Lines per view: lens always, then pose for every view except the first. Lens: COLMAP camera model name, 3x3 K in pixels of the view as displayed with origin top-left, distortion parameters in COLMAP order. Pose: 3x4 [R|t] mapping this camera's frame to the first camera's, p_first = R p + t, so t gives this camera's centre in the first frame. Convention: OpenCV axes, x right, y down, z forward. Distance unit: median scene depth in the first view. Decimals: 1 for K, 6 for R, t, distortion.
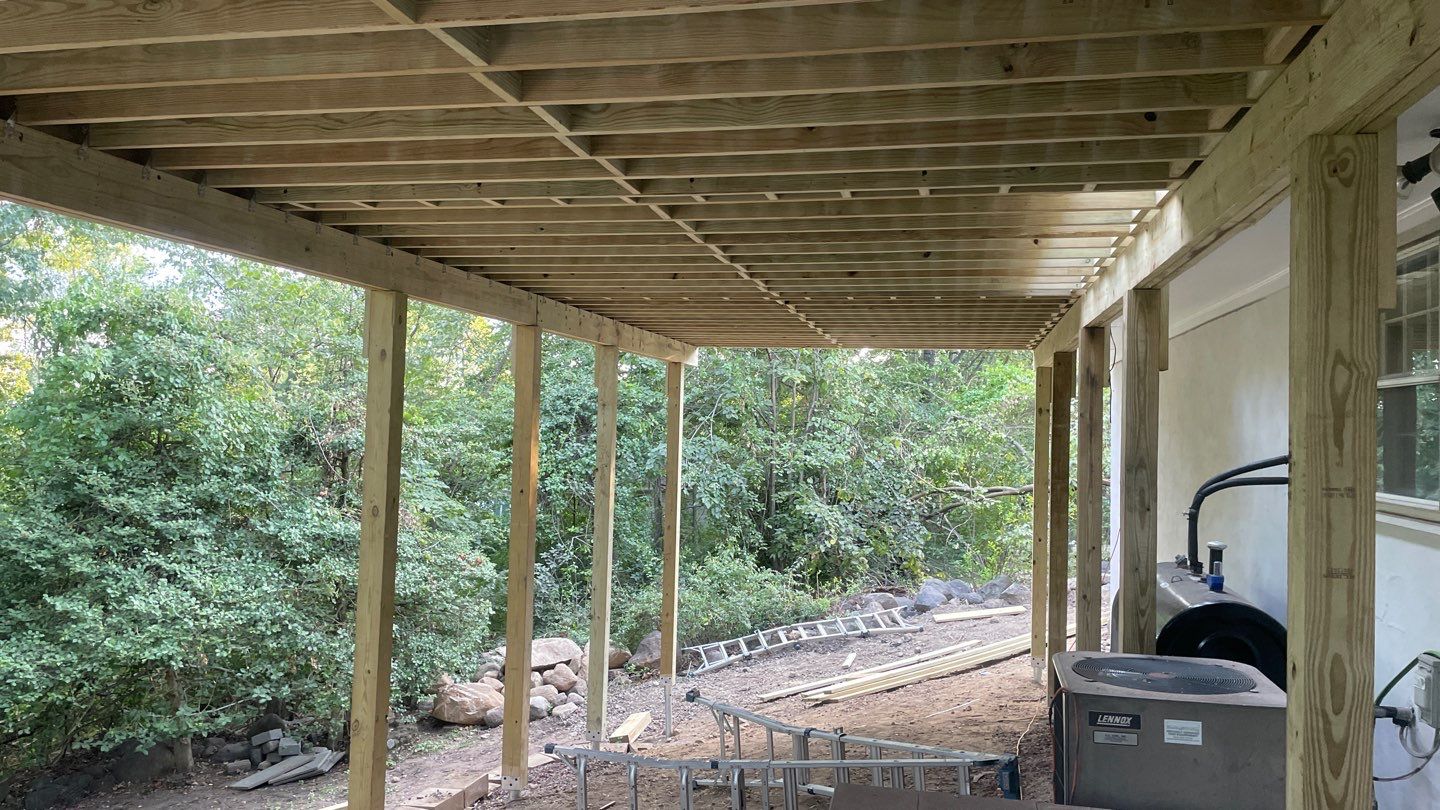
lens RADIAL K [[1059.7, 0, 720.0], [0, 1059.7, 405.0], [0, 0, 1]] dist [0.101200, -0.164673]
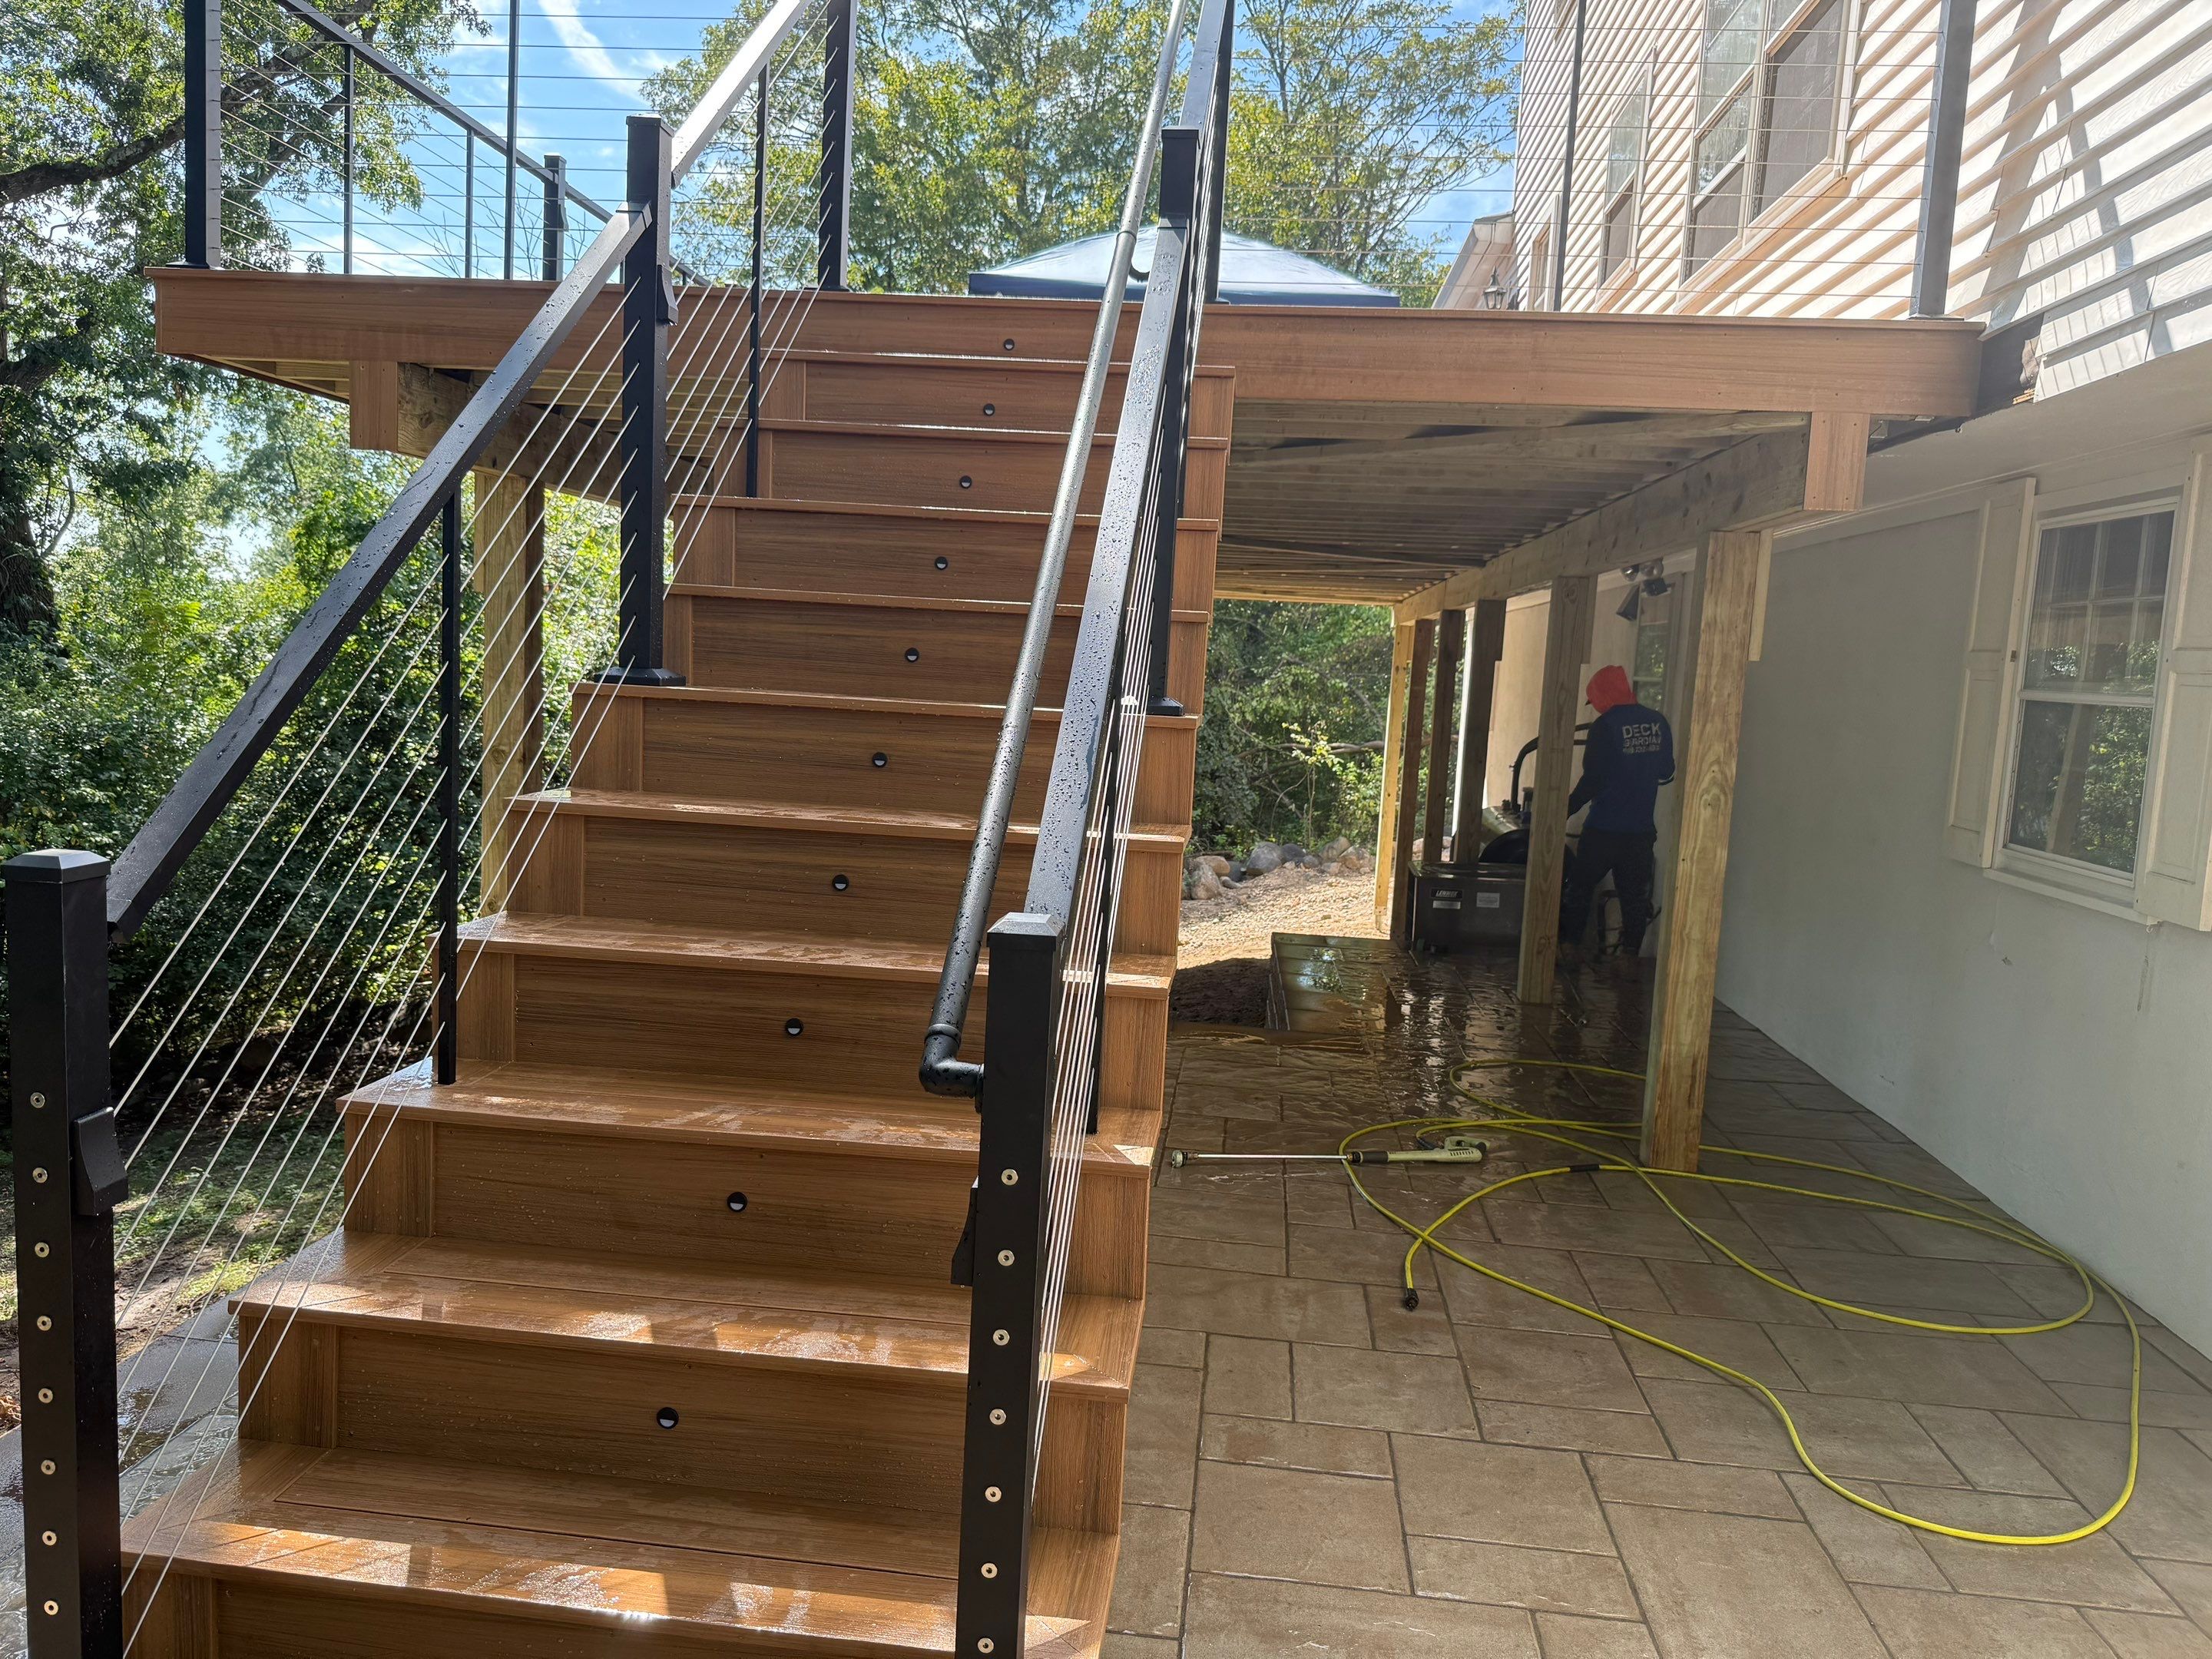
lens RADIAL K [[1552.7, 0, 1106.0], [0, 1552.7, 829.5], [0, 0, 1]] dist [0.005175, 0.001570]
pose [[0.992875, 0.006842, 0.118964, -0.099814], [-0.022672, 0.990960, 0.132230, -0.022417], [-0.116984, -0.133985, 0.984054, -0.290749]]
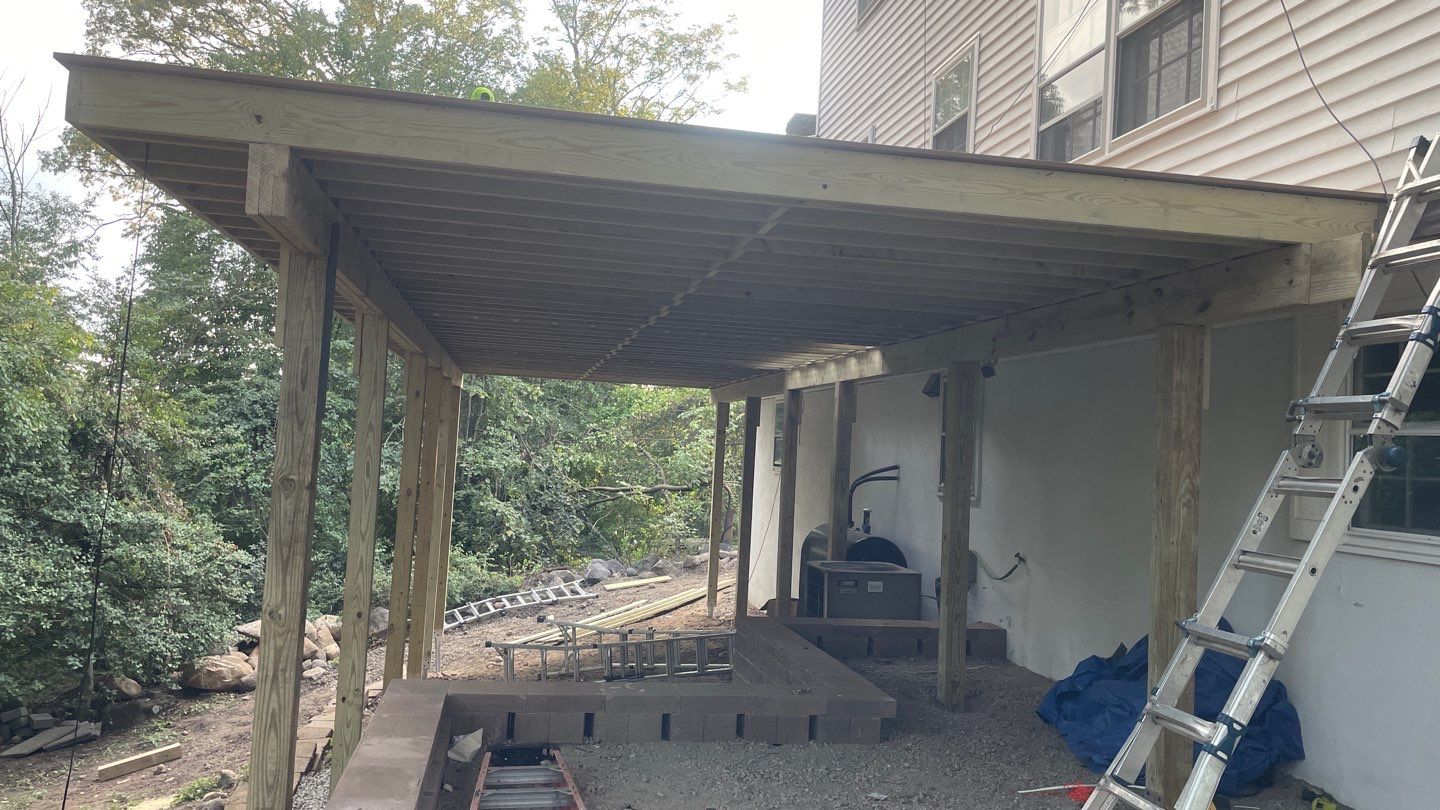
lens RADIAL K [[1059.7, 0, 720.0], [0, 1059.7, 405.0], [0, 0, 1]] dist [0.101200, -0.164673]
pose [[0.915576, 0.037047, 0.400435, -0.199081], [-0.035280, 0.999308, -0.011787, -0.009974], [-0.400595, -0.003335, 0.916249, -0.234342]]
